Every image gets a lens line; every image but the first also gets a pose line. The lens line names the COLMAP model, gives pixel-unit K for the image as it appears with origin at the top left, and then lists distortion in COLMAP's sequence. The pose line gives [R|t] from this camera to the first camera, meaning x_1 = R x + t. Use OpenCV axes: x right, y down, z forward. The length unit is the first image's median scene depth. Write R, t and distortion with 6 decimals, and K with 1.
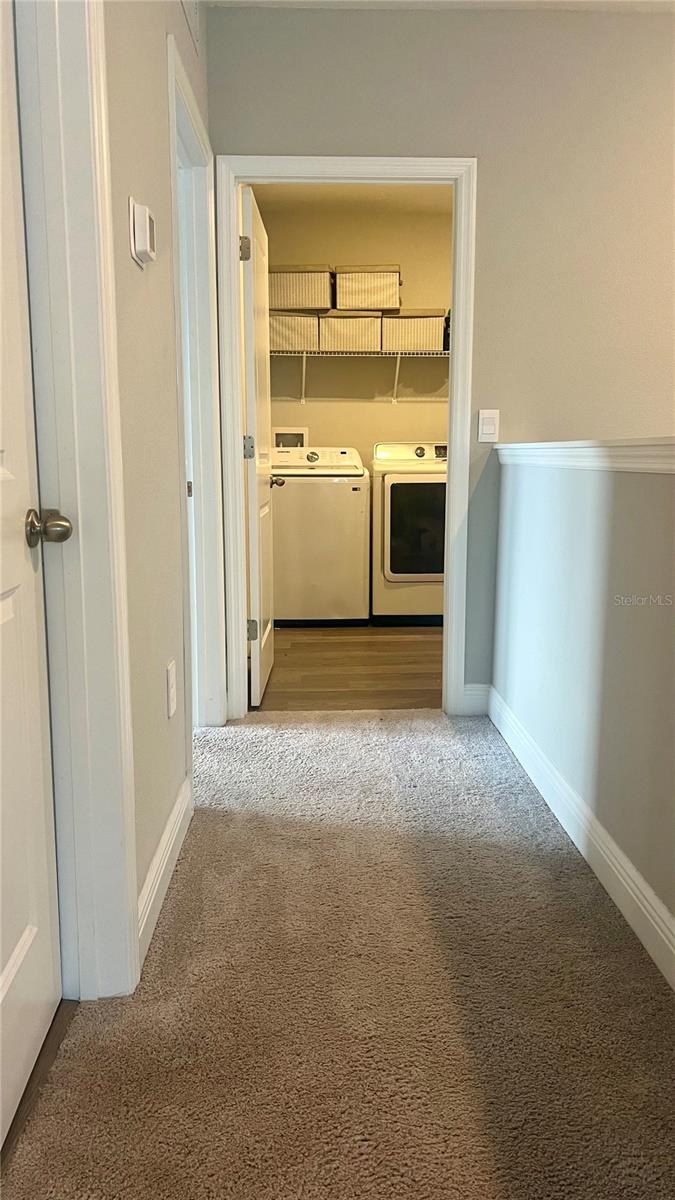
lens RADIAL K [[870.4, 0, 337.8], [0, 870.4, 591.0], [0, 0, 1]] dist [-0.006873, -0.022304]
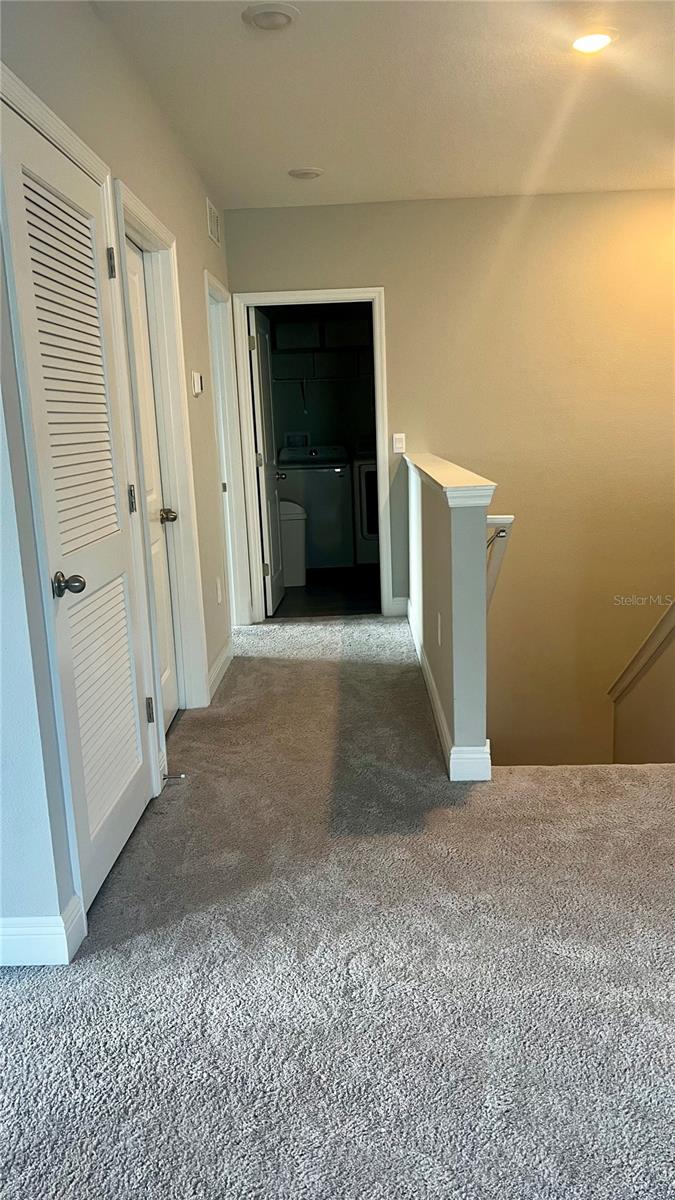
lens RADIAL K [[870.4, 0, 355.4], [0, 870.4, 610.0], [0, 0, 1]] dist [-0.006873, -0.022304]
pose [[0.998966, -0.030846, -0.033393, 0.173680], [0.032720, 0.997831, 0.057122, 0.043999], [0.031559, -0.058156, 0.997809, -0.913914]]
